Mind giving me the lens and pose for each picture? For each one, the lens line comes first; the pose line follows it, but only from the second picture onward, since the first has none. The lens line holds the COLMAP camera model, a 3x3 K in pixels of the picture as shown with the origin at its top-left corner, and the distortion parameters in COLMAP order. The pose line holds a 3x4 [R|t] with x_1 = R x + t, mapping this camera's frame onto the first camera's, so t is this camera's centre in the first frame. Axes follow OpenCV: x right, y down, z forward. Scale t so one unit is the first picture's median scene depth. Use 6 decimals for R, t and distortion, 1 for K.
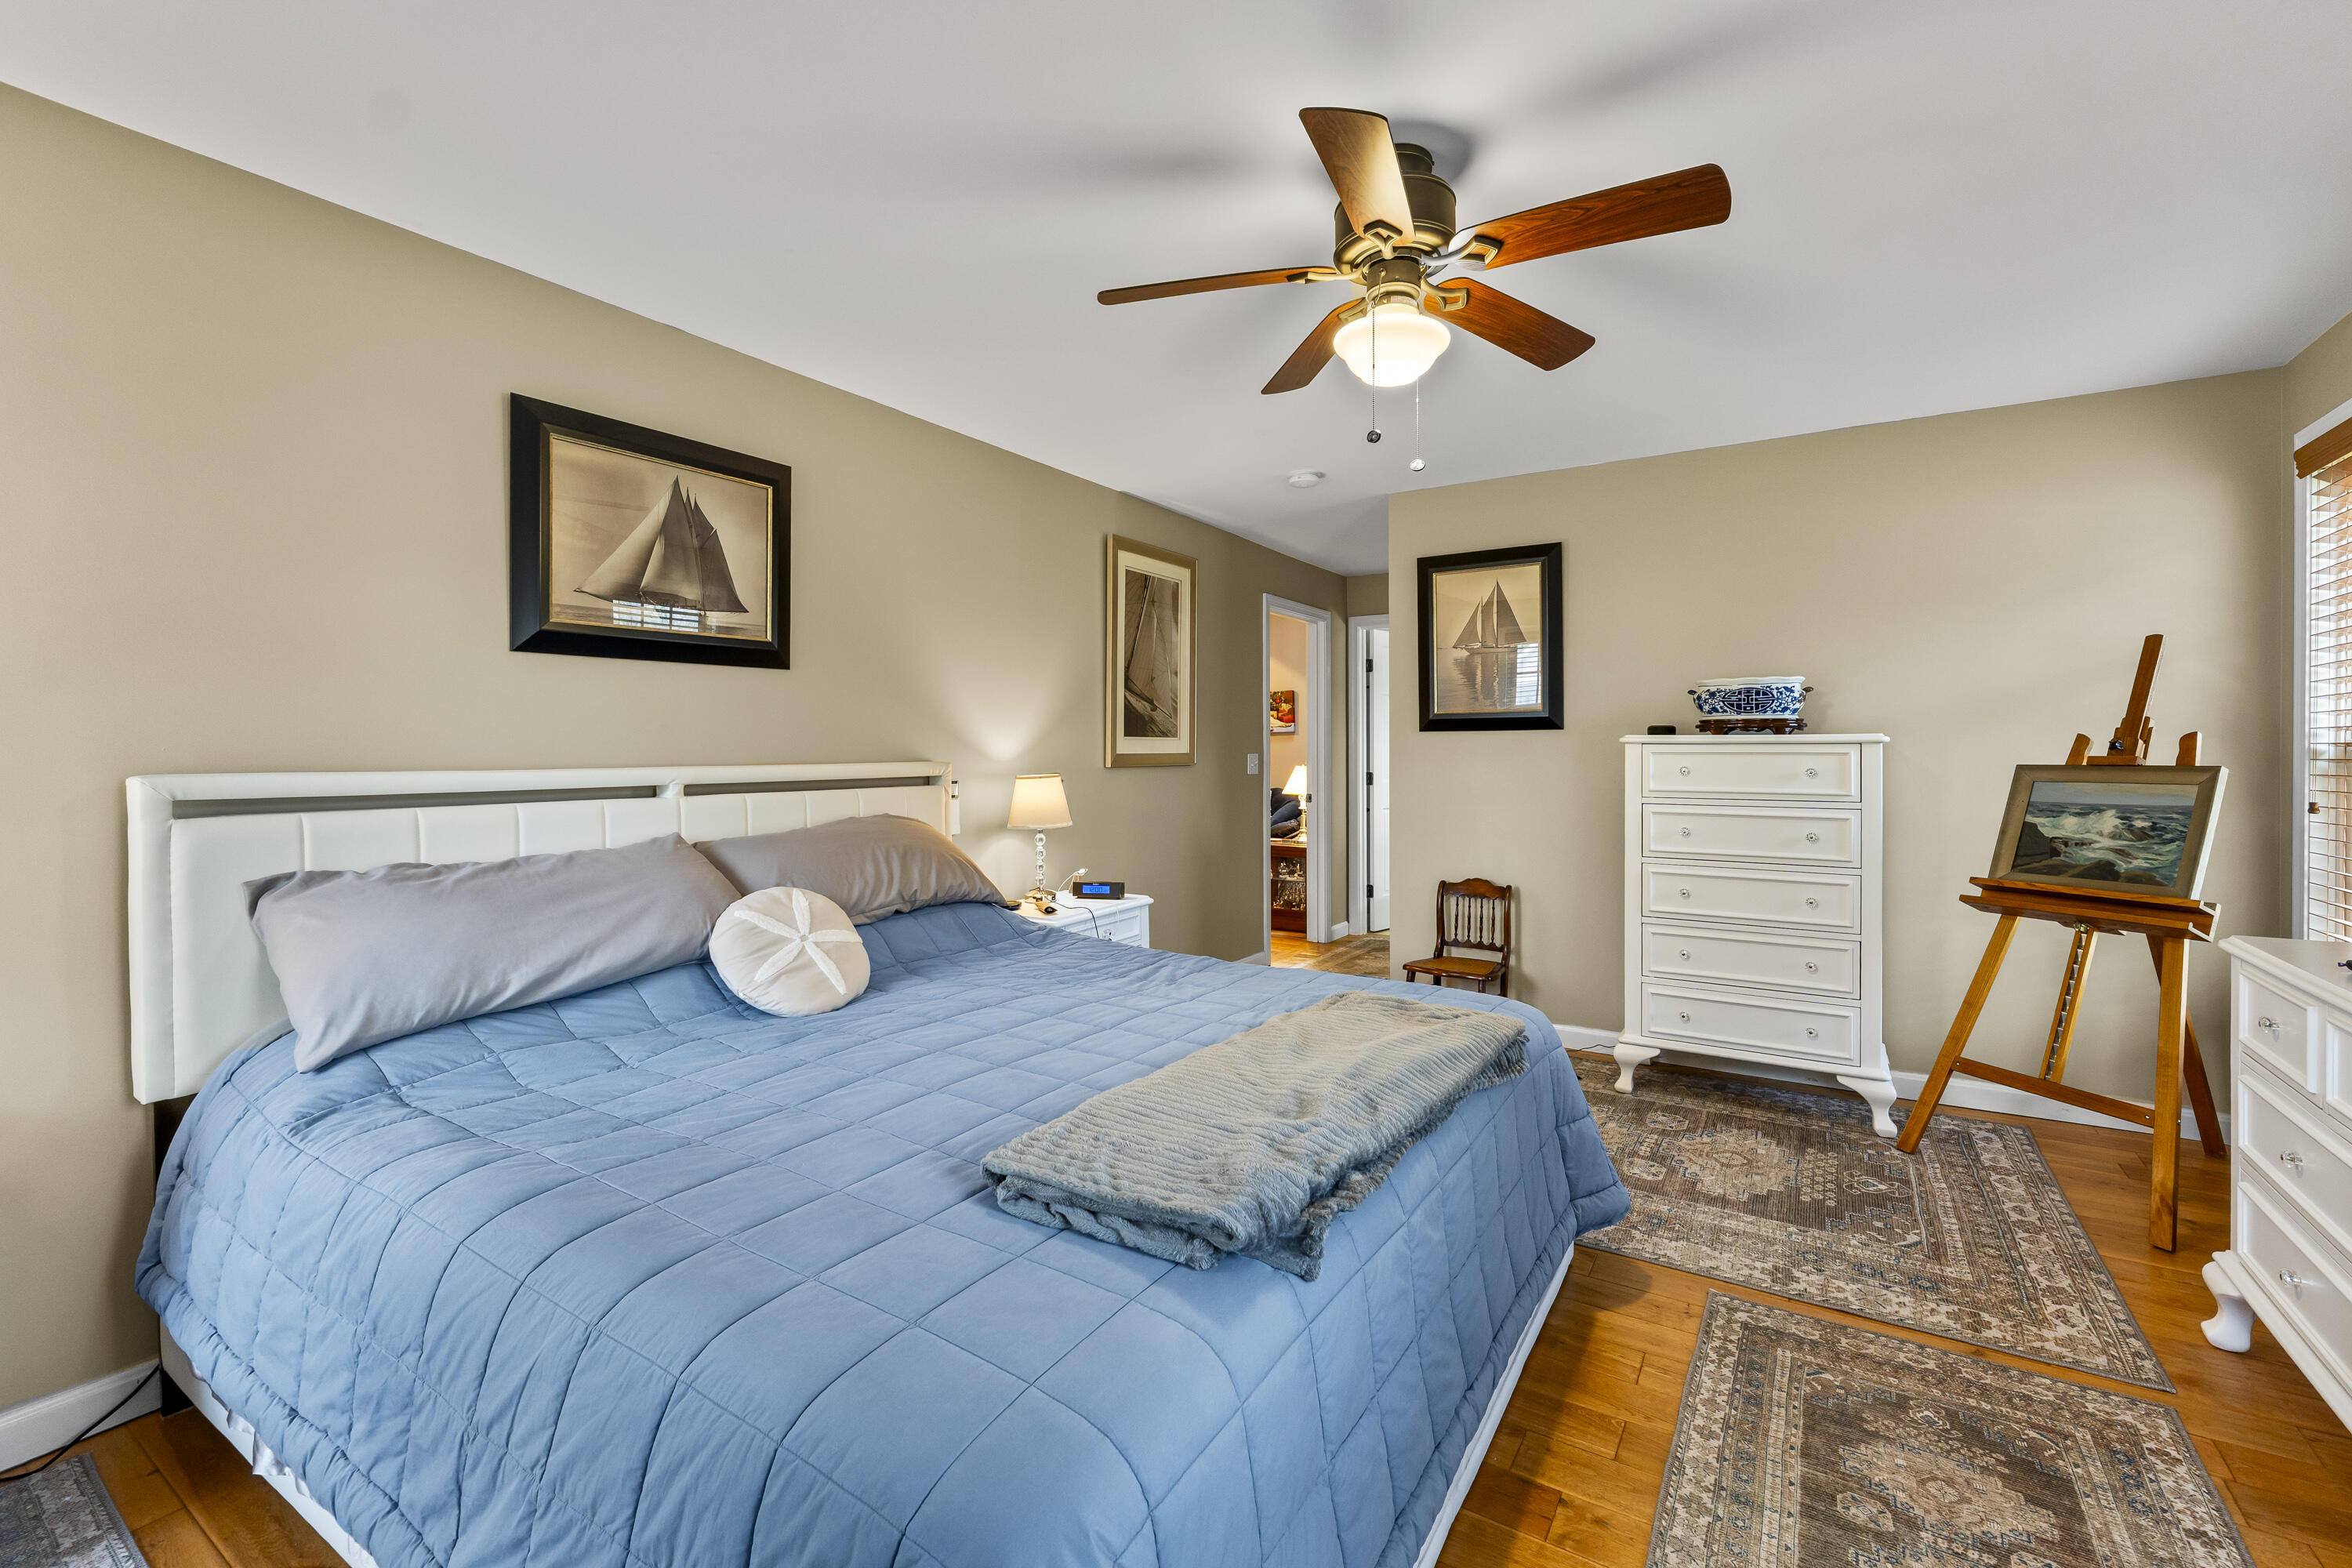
lens RADIAL K [[992.8, 0, 1181.2], [0, 992.8, 764.4], [0, 0, 1]] dist [-0.001715, -0.000167]
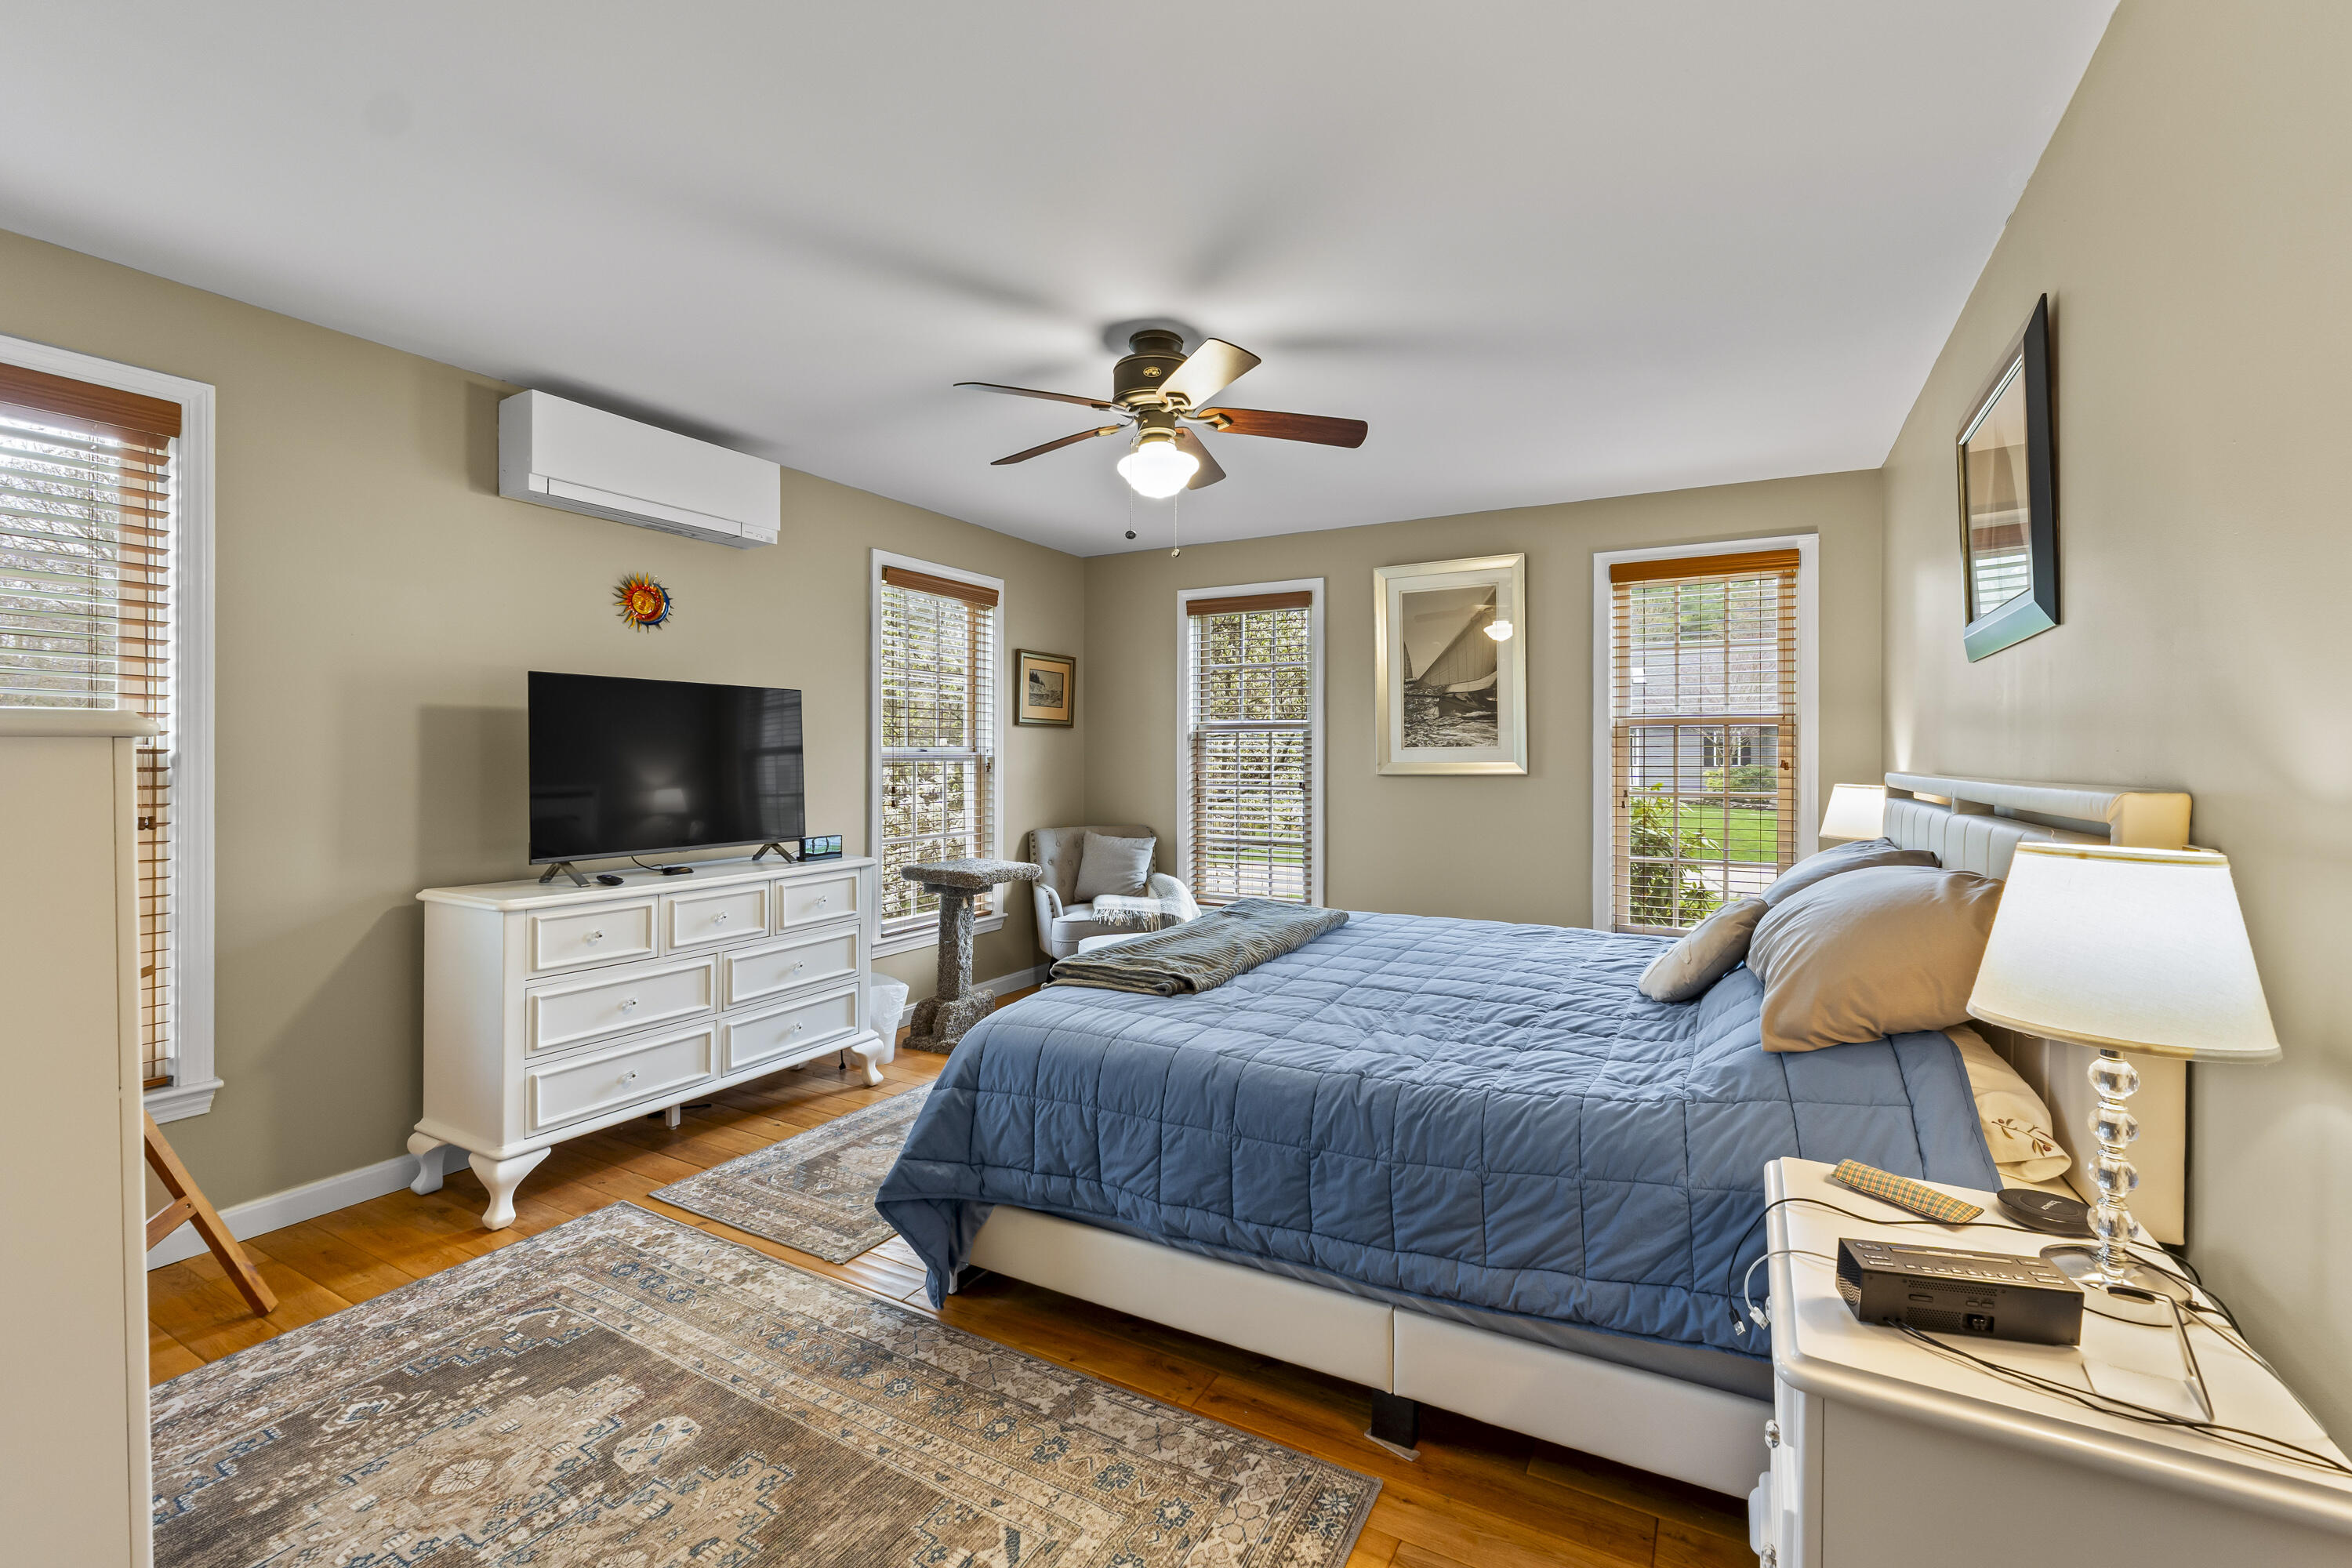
lens RADIAL K [[992.8, 0, 1173.9], [0, 992.8, 768.4], [0, 0, 1]] dist [-0.001715, -0.000167]
pose [[-0.998346, -0.001775, -0.057472, 0.207325], [-0.003074, 0.999742, 0.022523, -0.027192], [0.057417, 0.022663, -0.998093, 1.838462]]
